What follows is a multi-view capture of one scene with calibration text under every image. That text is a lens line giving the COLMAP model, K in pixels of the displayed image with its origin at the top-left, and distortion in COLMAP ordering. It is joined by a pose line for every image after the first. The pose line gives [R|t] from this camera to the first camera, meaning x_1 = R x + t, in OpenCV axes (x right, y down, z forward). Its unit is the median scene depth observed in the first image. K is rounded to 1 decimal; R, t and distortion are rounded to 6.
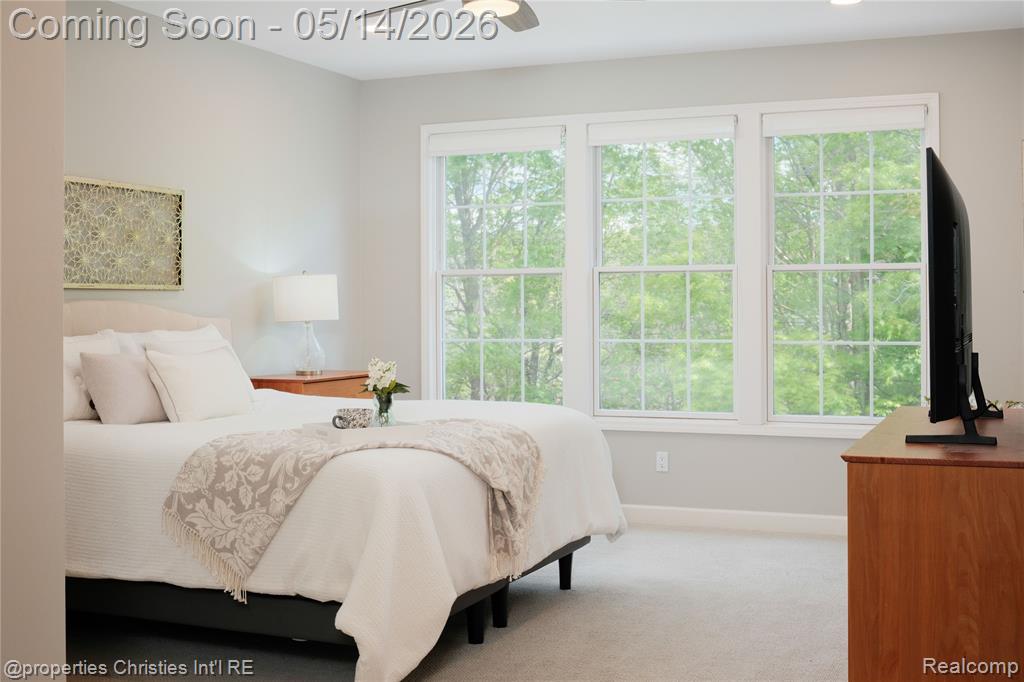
lens RADIAL K [[1211.7, 0, 512.0], [0, 1211.7, 341.0], [0, 0, 1]] dist [-0.039738, -0.033454]
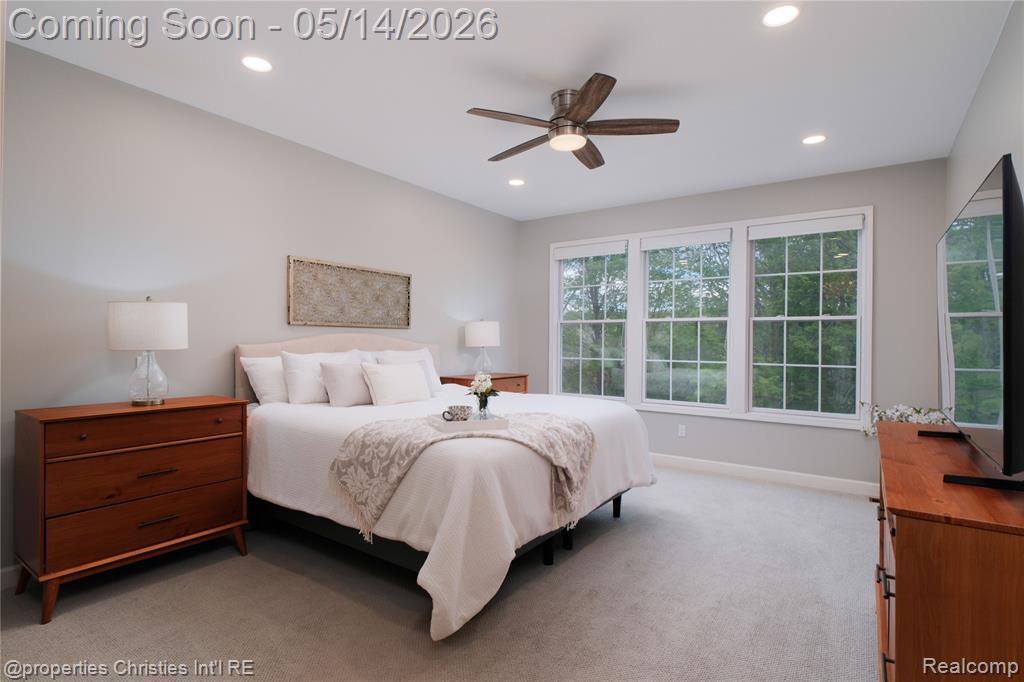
lens RADIAL K [[508.5, 0, 512.0], [0, 508.5, 341.0], [0, 0, 1]] dist [0.000179, 0.000231]
pose [[0.979026, 0.013356, -0.203298, 0.054903], [-0.019319, 0.999439, -0.027376, -0.007332], [0.202818, 0.030729, 0.978734, 0.403494]]
